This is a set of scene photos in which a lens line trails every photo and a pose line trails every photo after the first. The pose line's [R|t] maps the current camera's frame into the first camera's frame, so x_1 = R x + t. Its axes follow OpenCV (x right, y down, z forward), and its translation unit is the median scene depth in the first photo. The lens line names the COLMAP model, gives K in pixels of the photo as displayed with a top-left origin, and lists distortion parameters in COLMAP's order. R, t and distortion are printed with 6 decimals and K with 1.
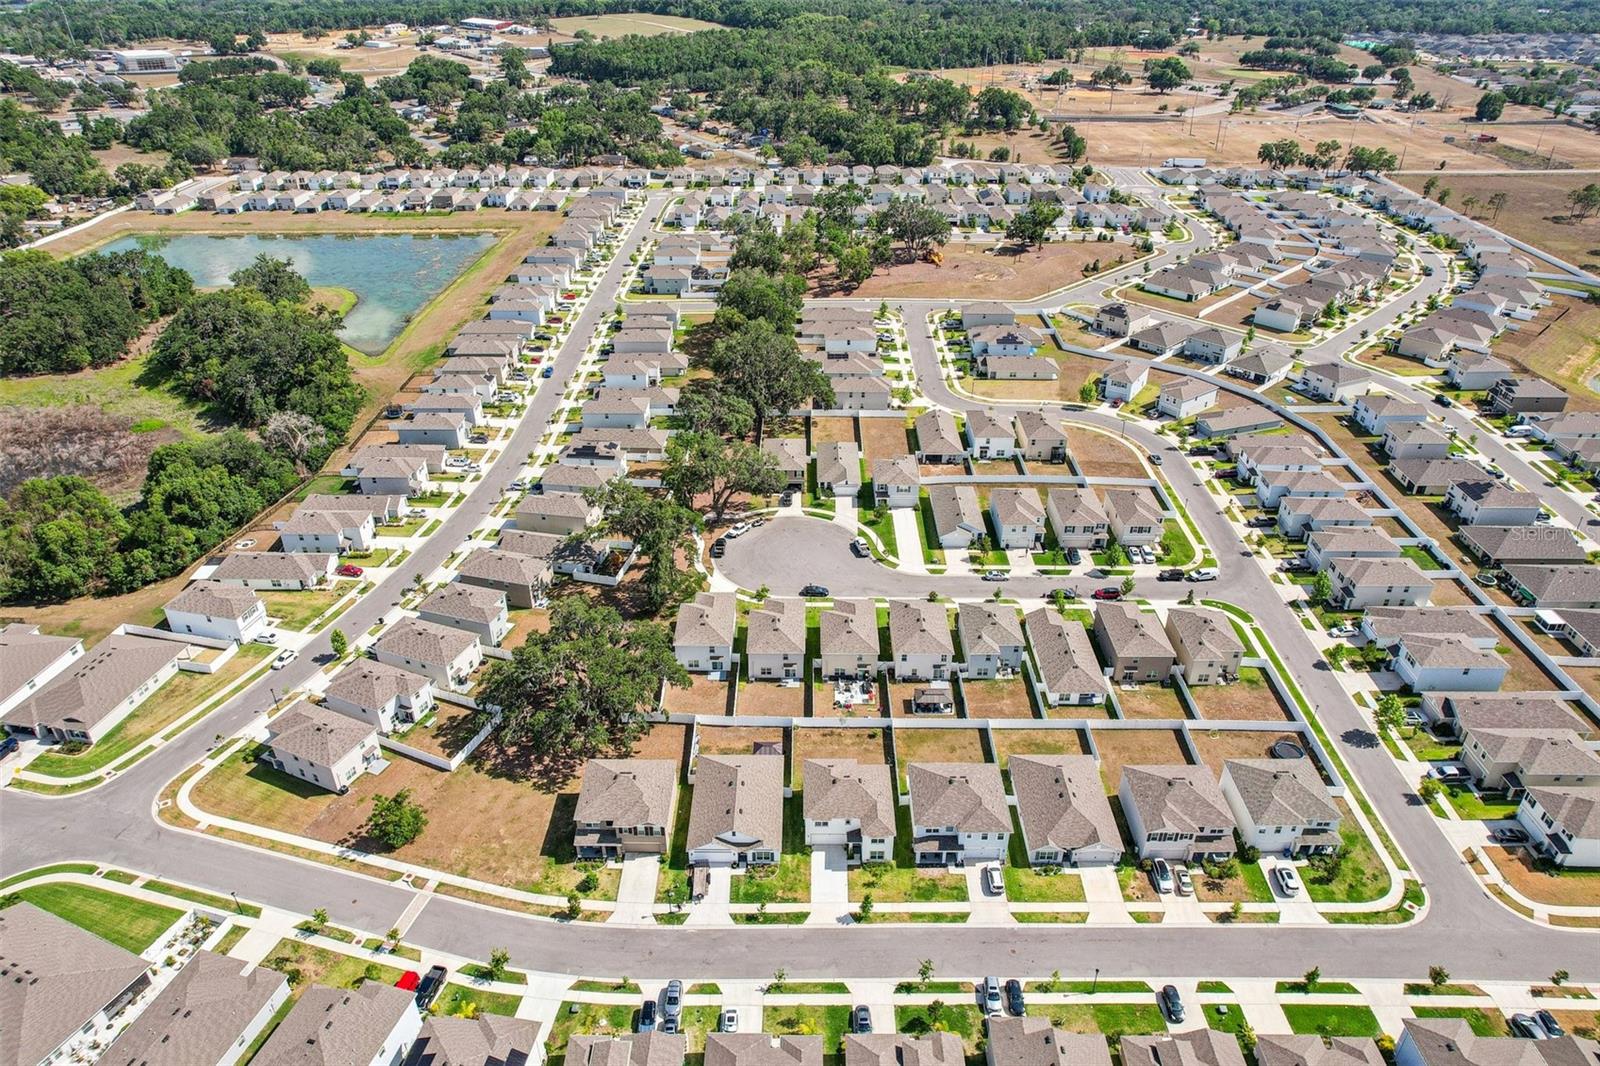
lens RADIAL K [[1041.1, 0, 800.0], [0, 1041.1, 533.0], [0, 0, 1]] dist [-0.068187, 0.057127]
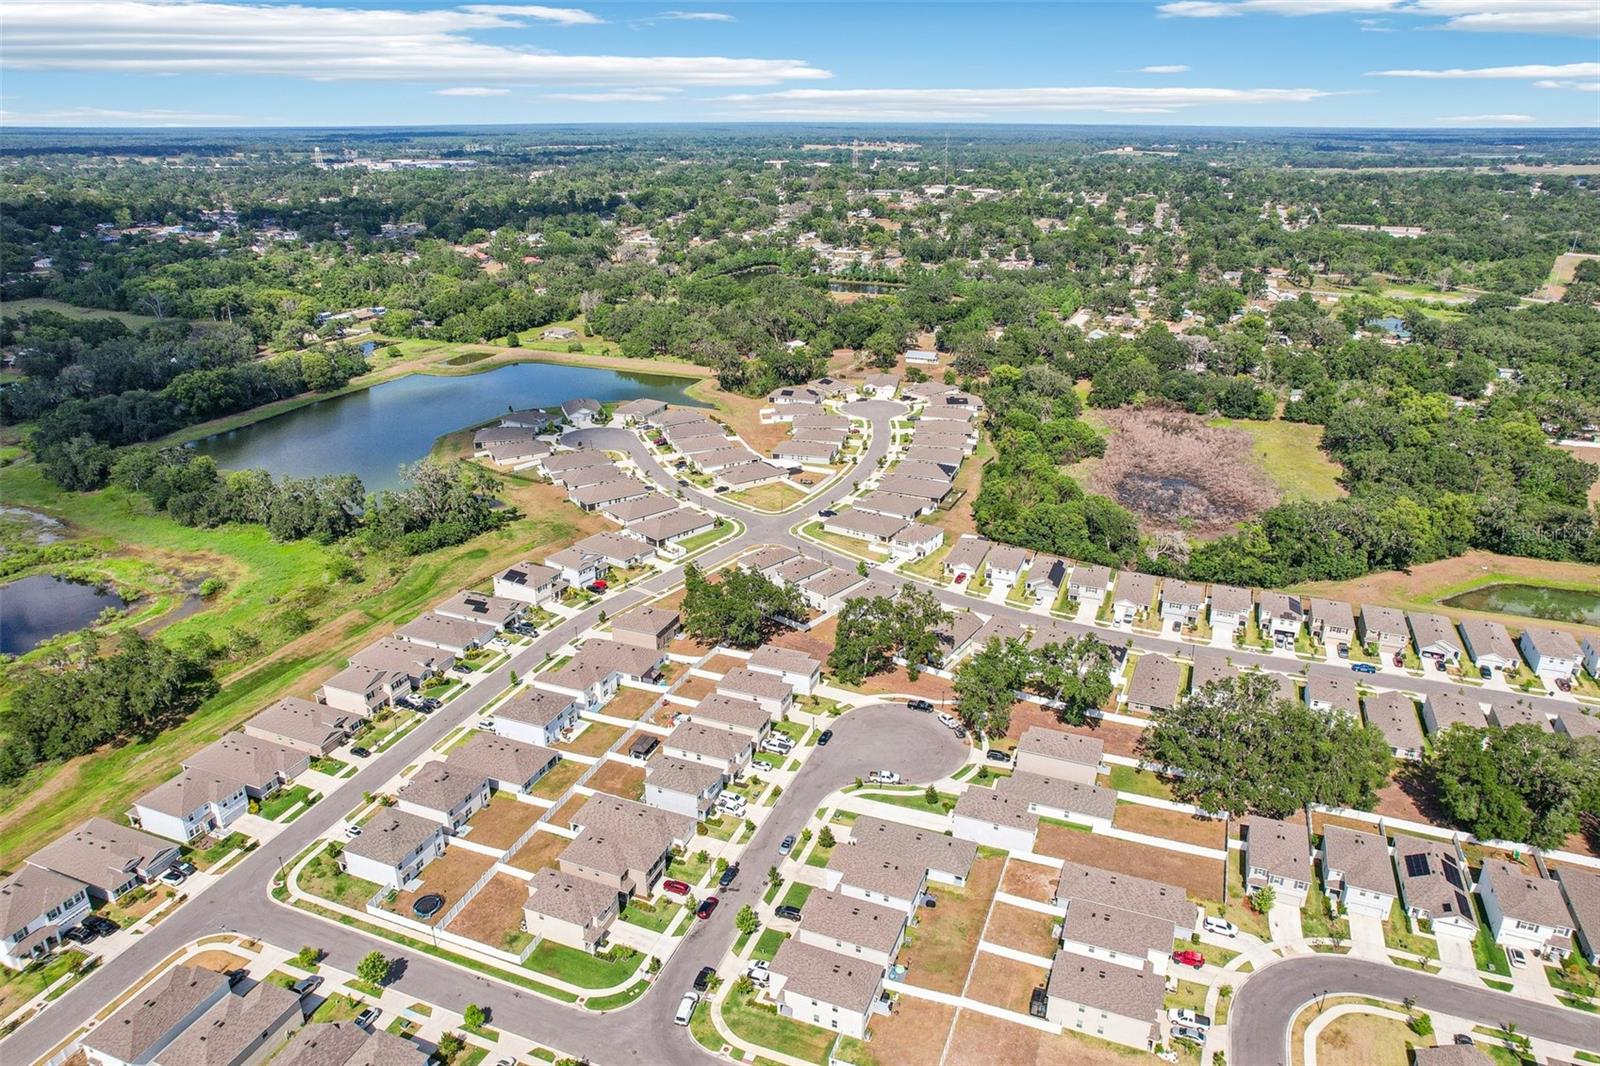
lens RADIAL K [[1041.1, 0, 800.0], [0, 1041.1, 533.0], [0, 0, 1]] dist [-0.068187, 0.057127]
pose [[-0.362158, 0.347842, -0.864782, 1.087896], [-0.470490, 0.732685, 0.491743, -0.765016], [0.804662, 0.584960, -0.101692, 1.142835]]
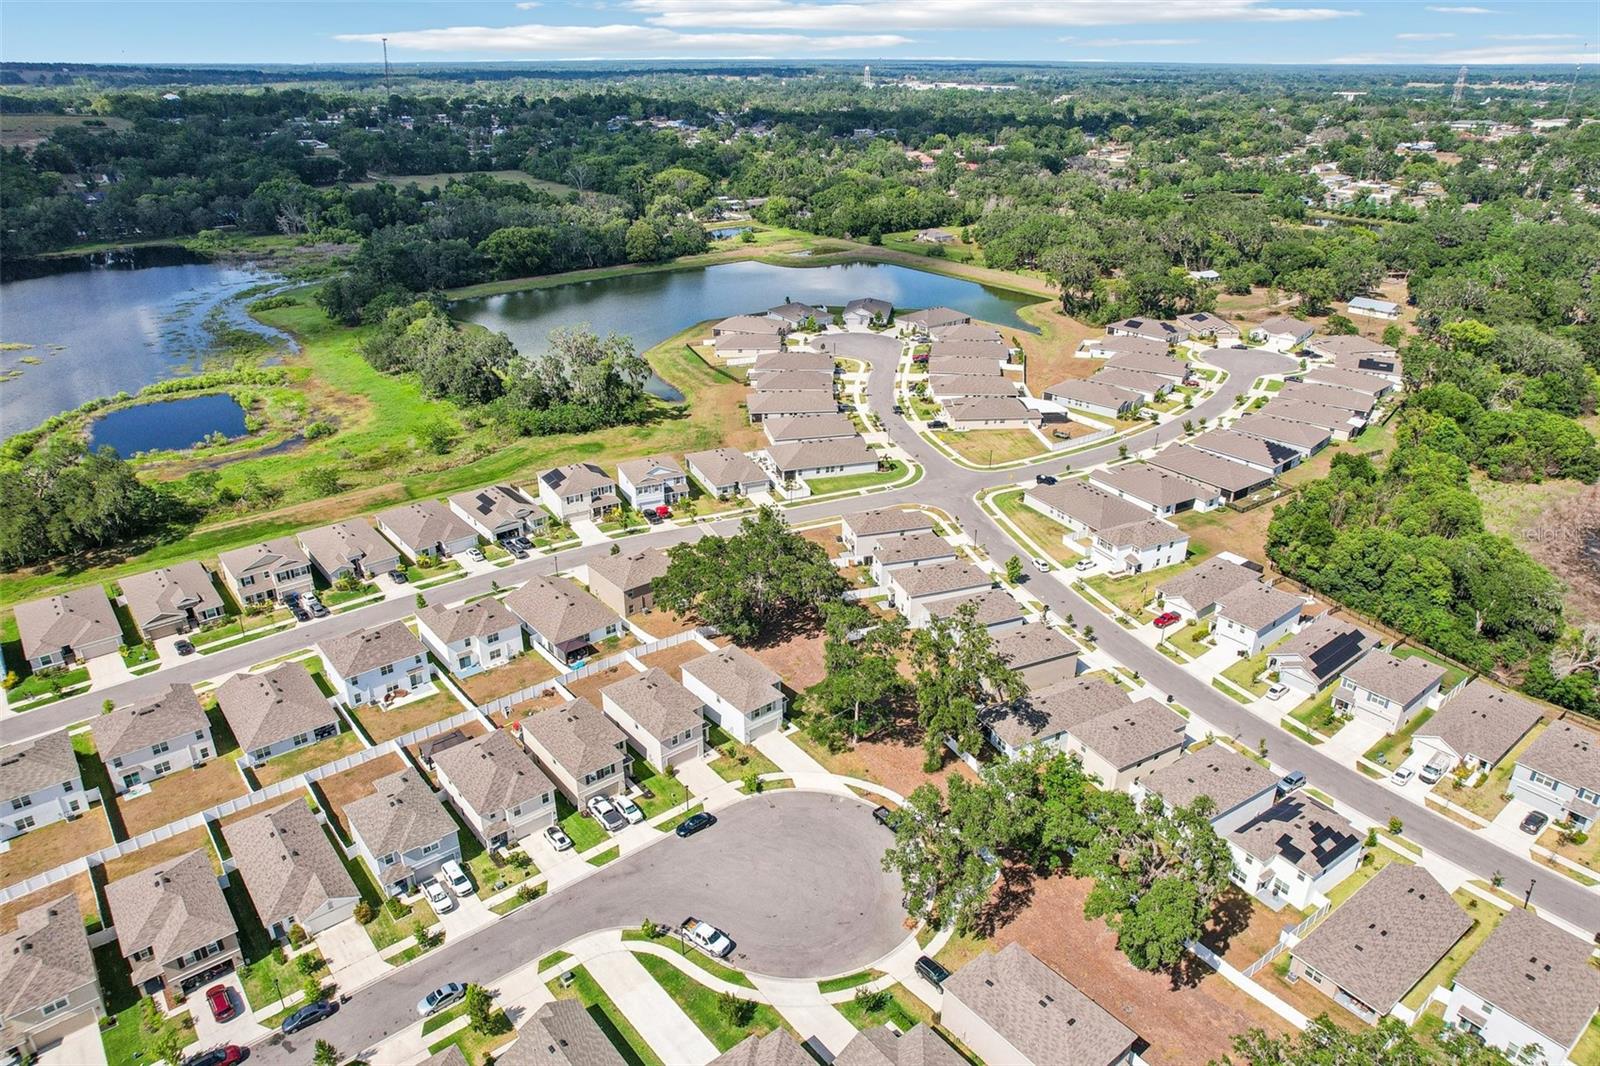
lens RADIAL K [[1041.1, 0, 800.0], [0, 1041.1, 533.0], [0, 0, 1]] dist [-0.068187, 0.057127]
pose [[-0.771314, 0.267396, -0.577559, 0.348411], [-0.321678, 0.619240, 0.716286, -0.656114], [0.549179, 0.738269, -0.391613, 1.374019]]
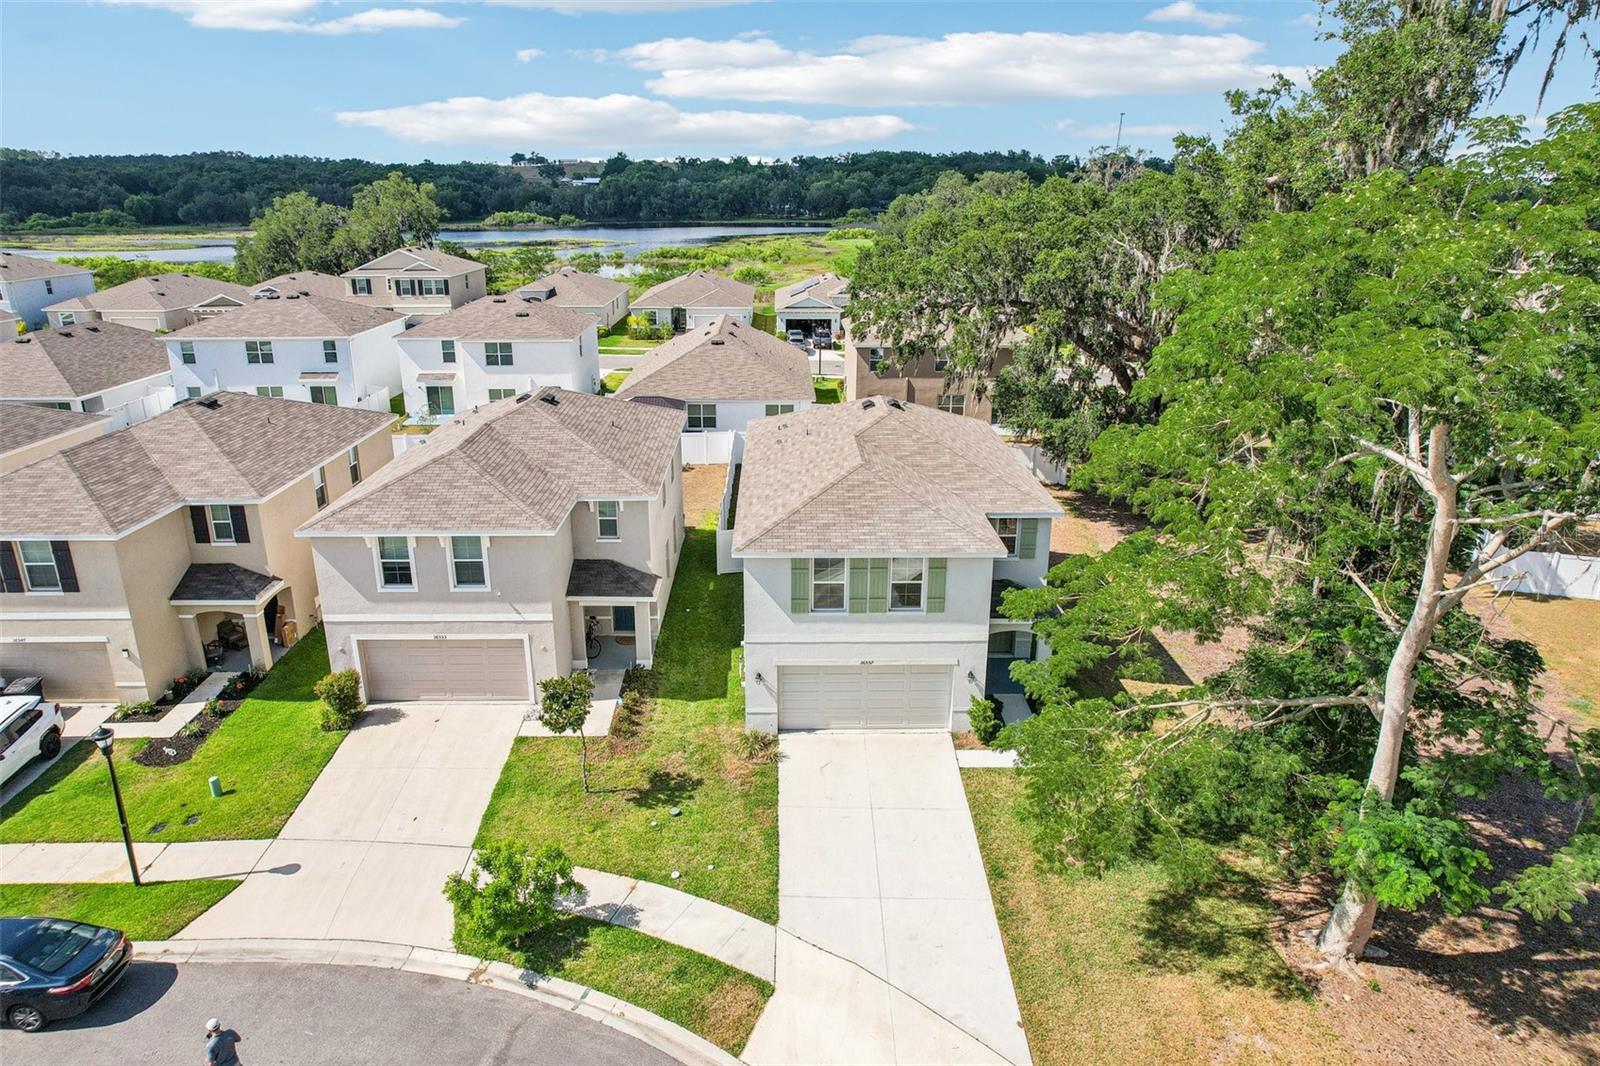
lens RADIAL K [[1041.1, 0, 800.0], [0, 1041.1, 533.0], [0, 0, 1]] dist [-0.068187, 0.057127]
pose [[-0.999430, 0.005671, -0.033290, -0.074439], [-0.021442, 0.655016, 0.755311, -0.062930], [0.026089, 0.755594, -0.654521, 1.229154]]
